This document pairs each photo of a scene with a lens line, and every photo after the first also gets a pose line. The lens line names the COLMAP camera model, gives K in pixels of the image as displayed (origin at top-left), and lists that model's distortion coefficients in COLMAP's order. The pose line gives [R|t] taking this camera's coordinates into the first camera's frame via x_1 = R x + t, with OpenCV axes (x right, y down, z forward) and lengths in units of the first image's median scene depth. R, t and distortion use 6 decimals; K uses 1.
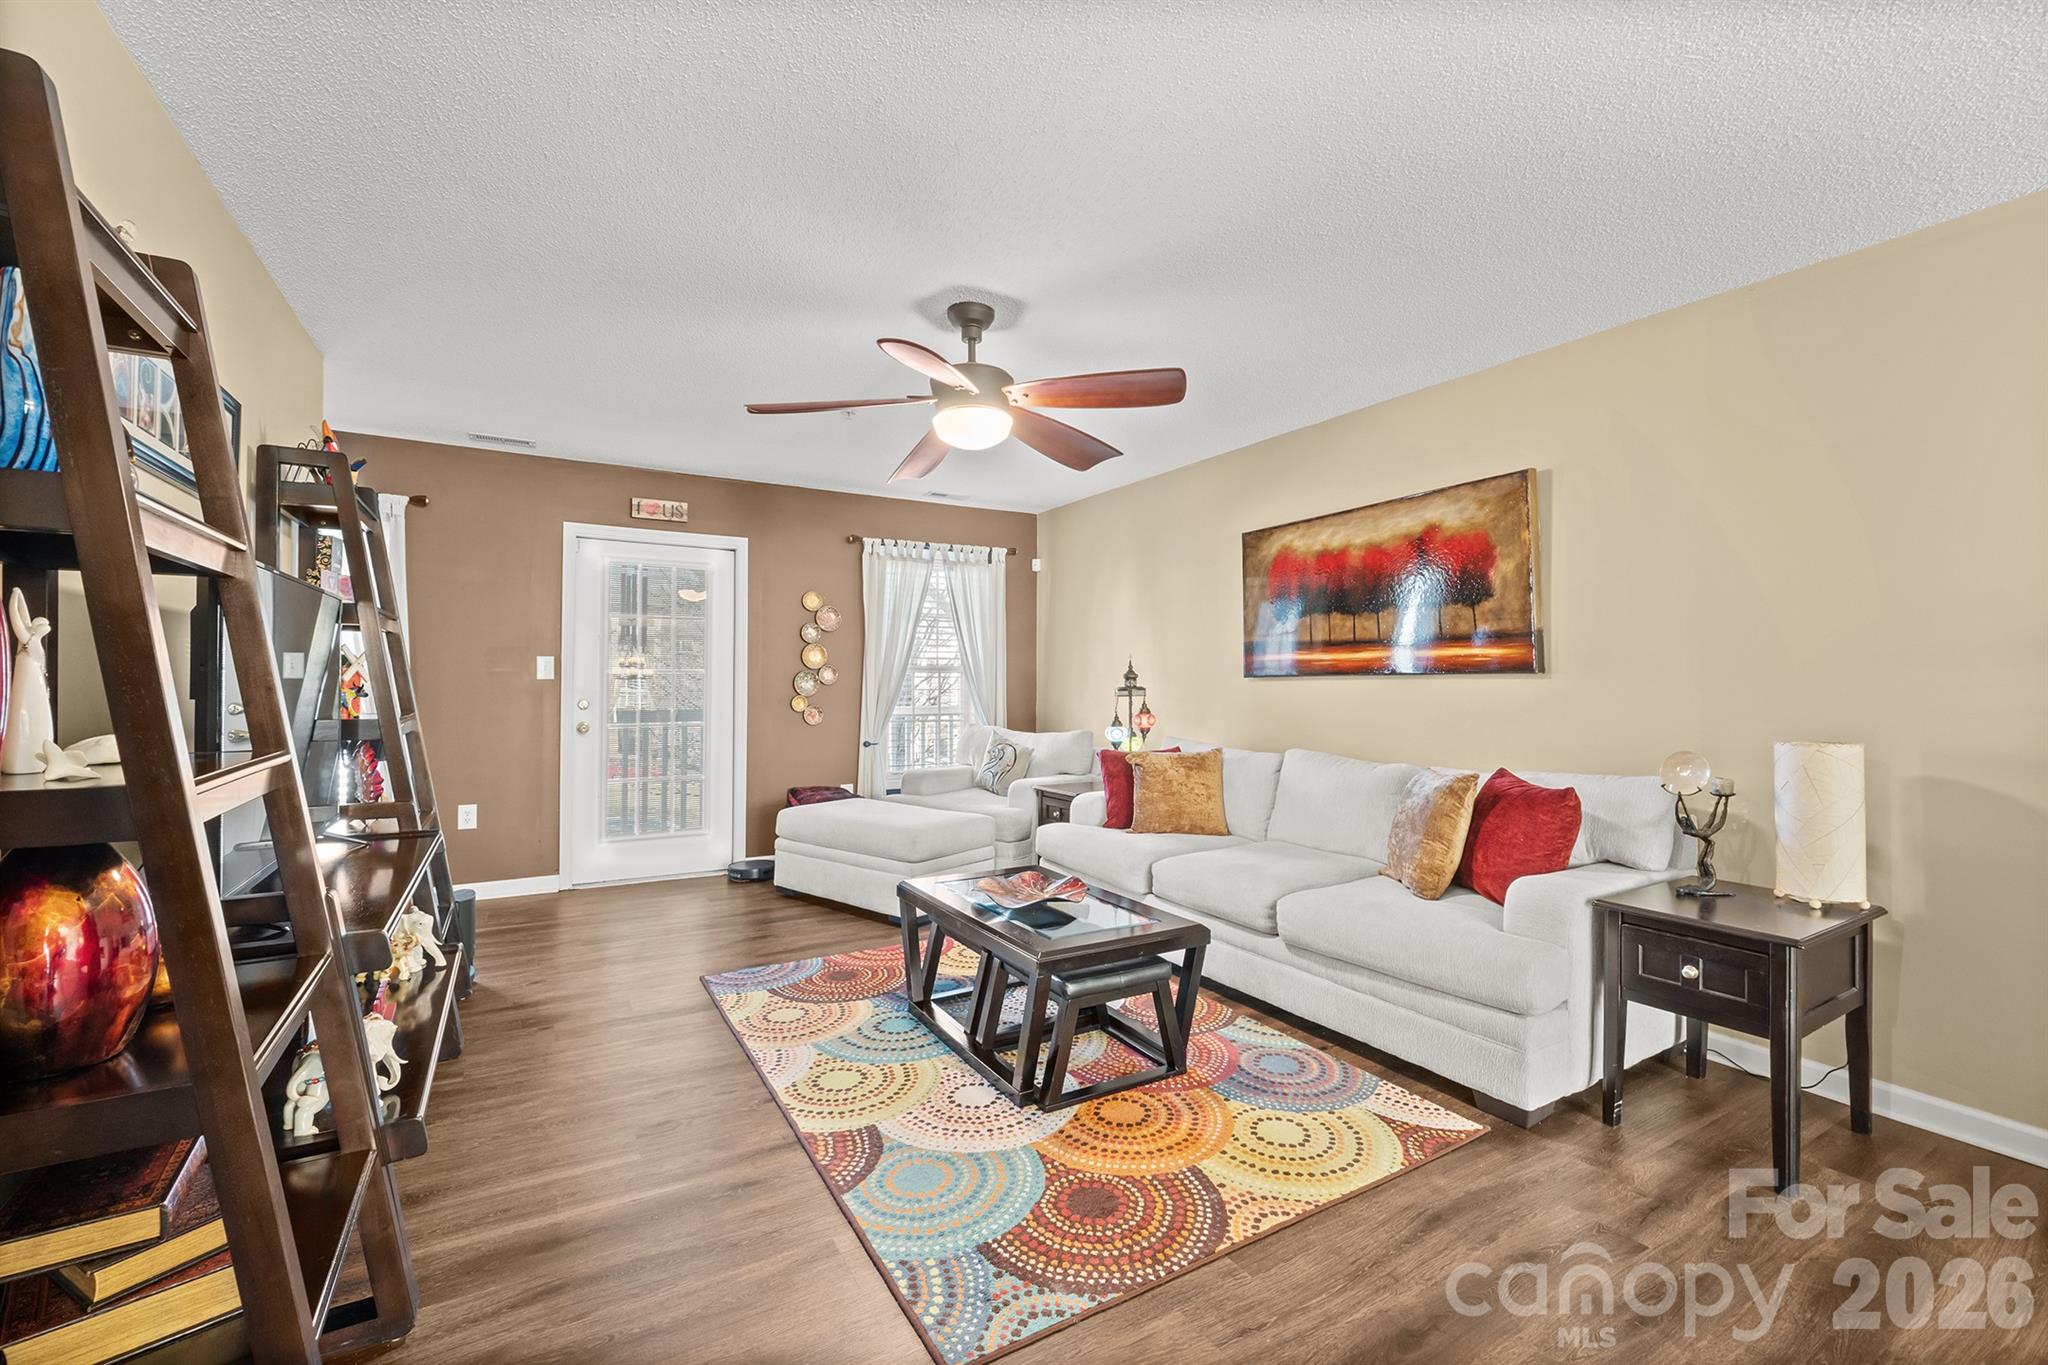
lens RADIAL K [[857.4, 0, 1027.2], [0, 857.4, 670.3], [0, 0, 1]] dist [-0.005678, -0.001351]
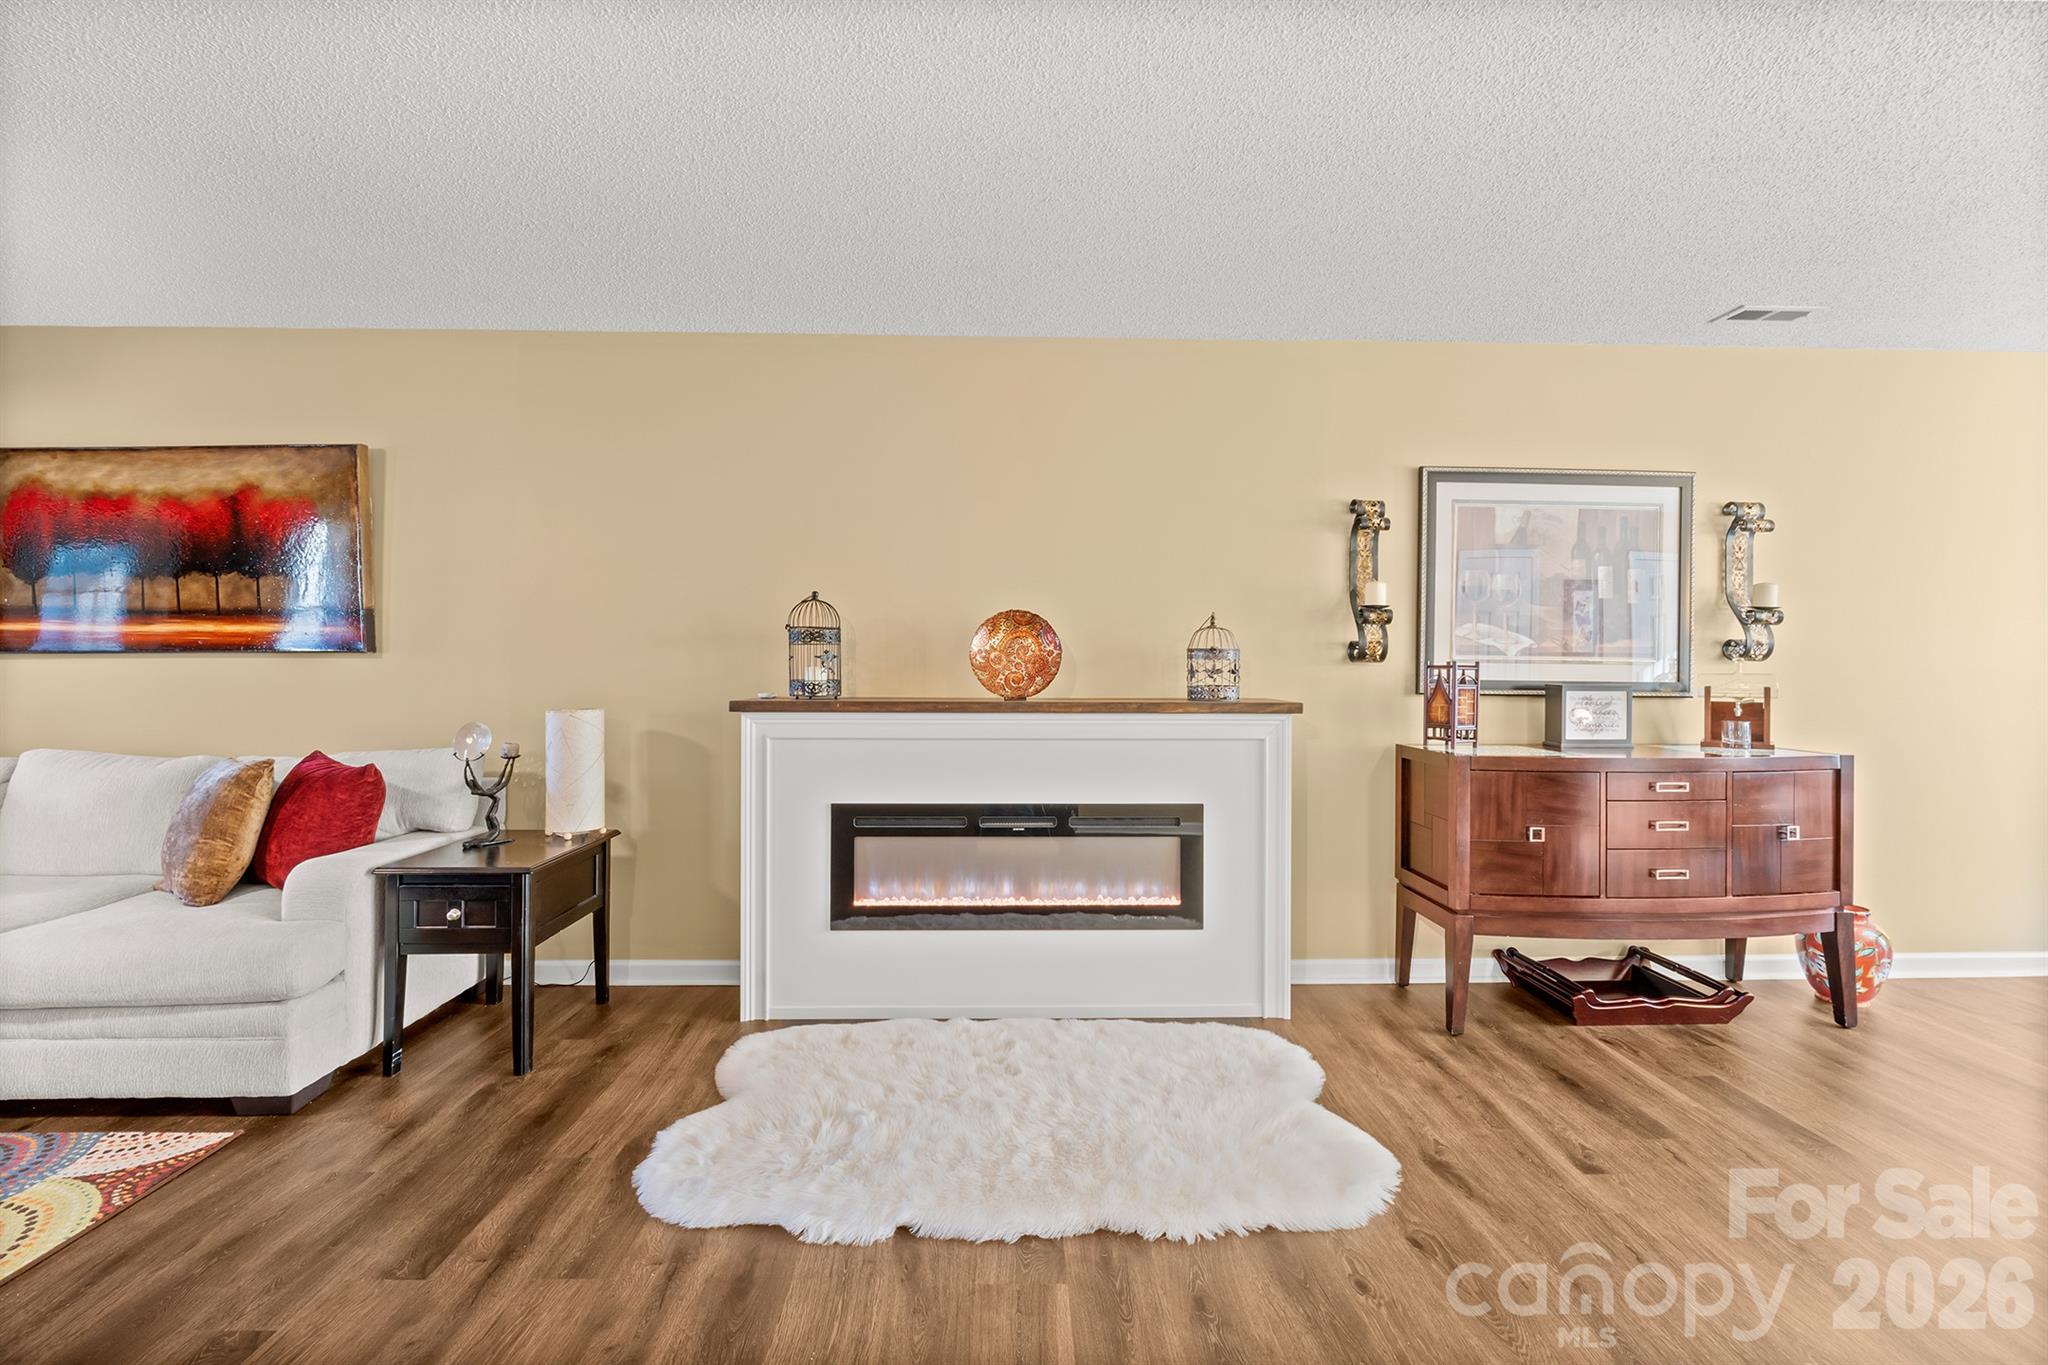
lens RADIAL K [[857.4, 0, 1027.8], [0, 857.4, 667.2], [0, 0, 1]] dist [-0.005678, -0.001351]
pose [[0.483551, -0.002268, 0.875313, 0.108195], [-0.012933, 0.999869, 0.009735, 0.000921], [-0.875221, -0.016028, 0.483458, -0.164101]]
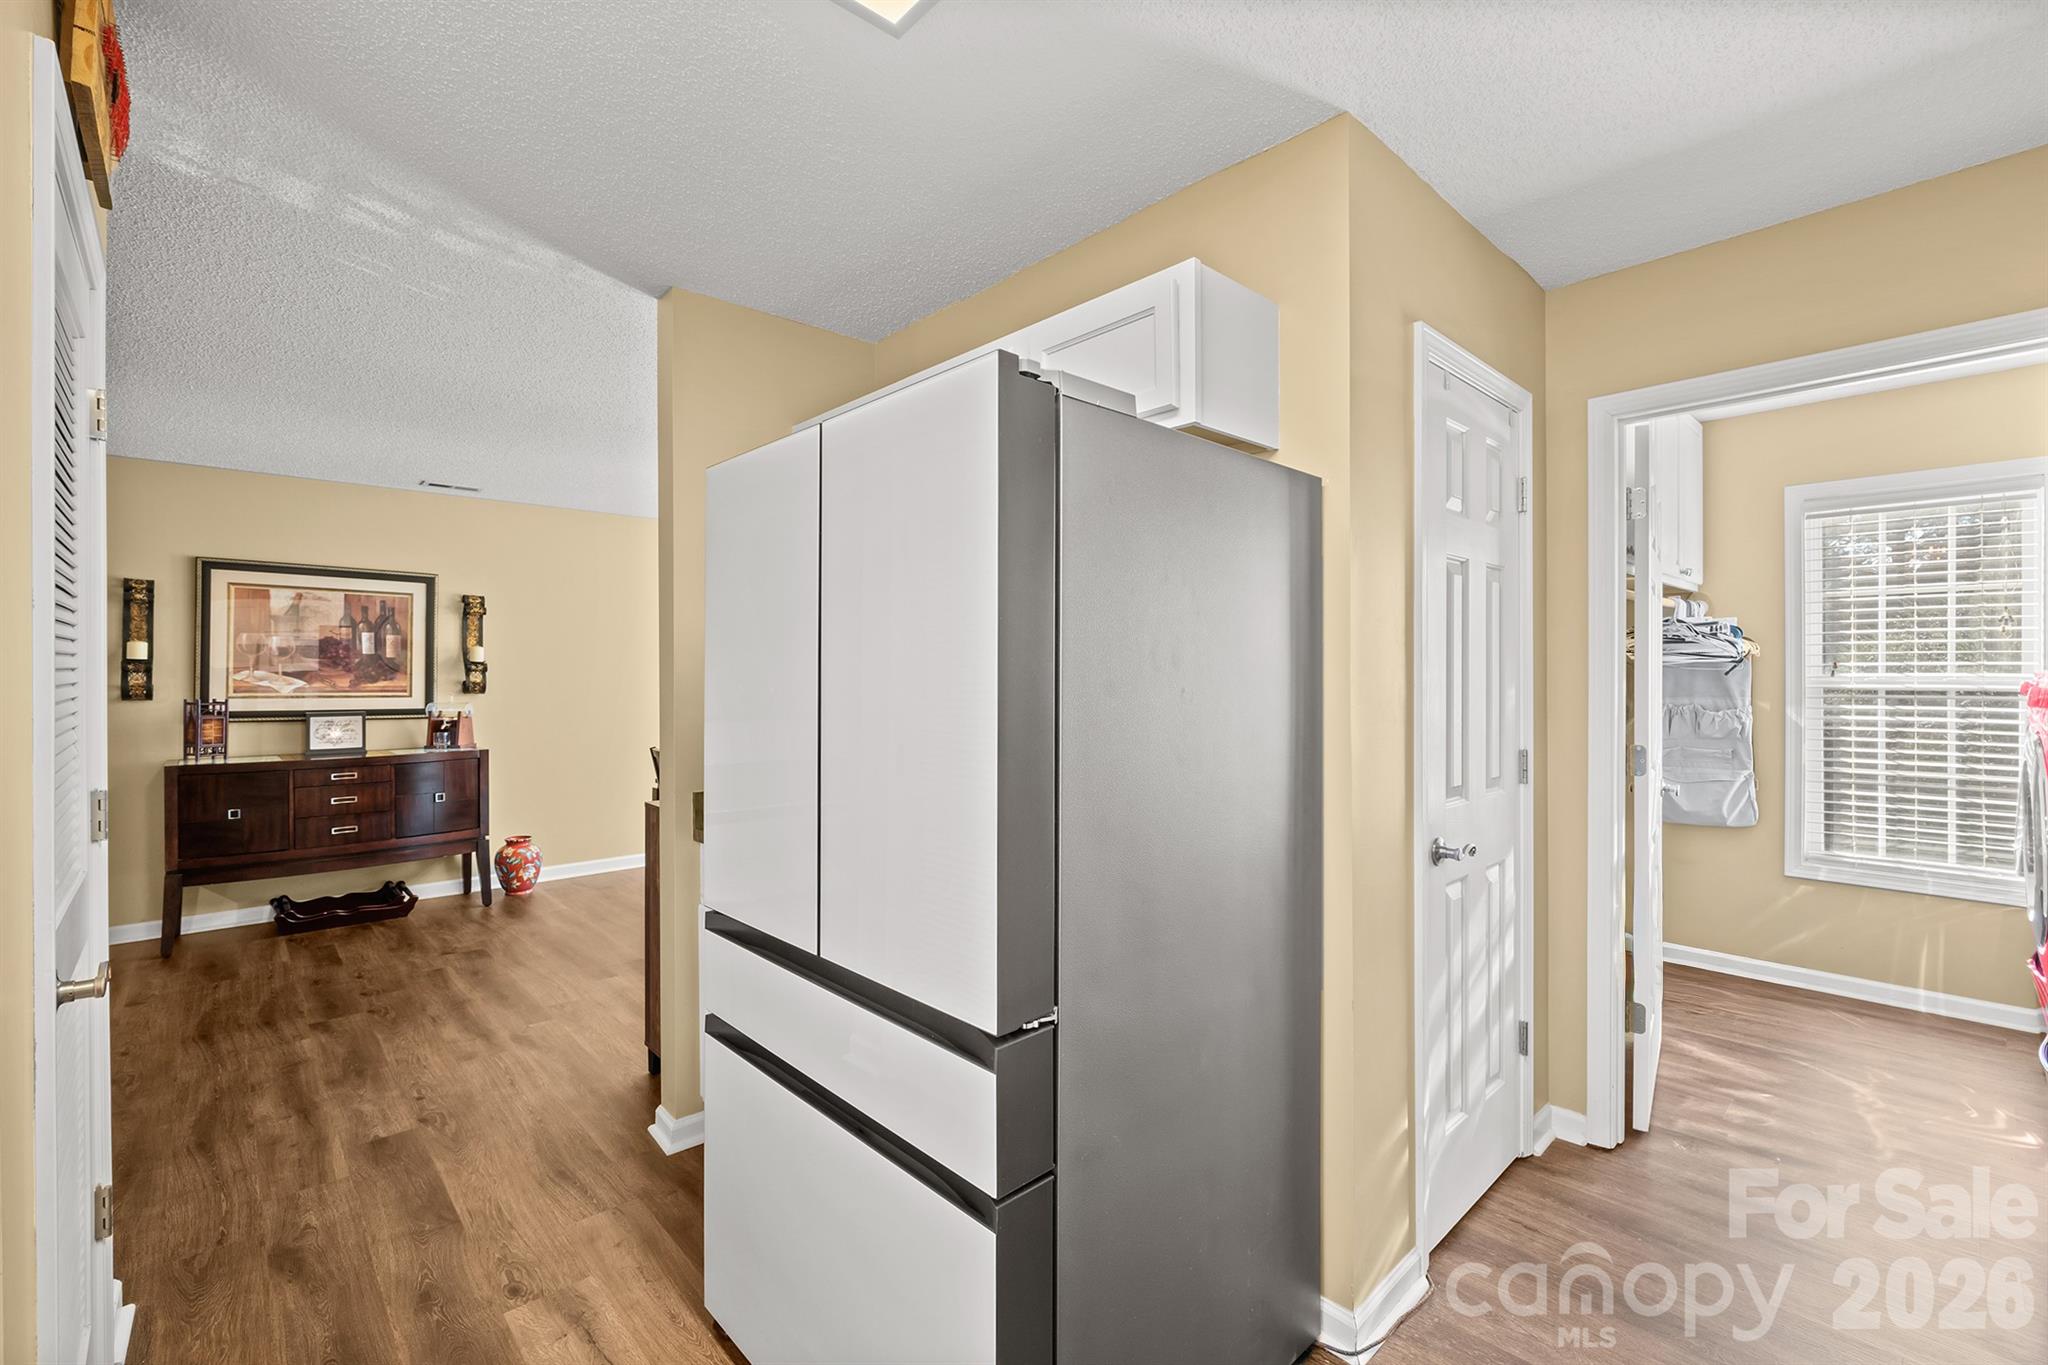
lens RADIAL K [[857.4, 0, 1020.9], [0, 857.4, 680.1], [0, 0, 1]] dist [-0.005678, -0.001351]
pose [[-0.217456, -0.001496, 0.976069, -0.475173], [-0.005512, 0.999985, 0.000304, -0.044618], [-0.976055, -0.005314, -0.217461, -1.179186]]
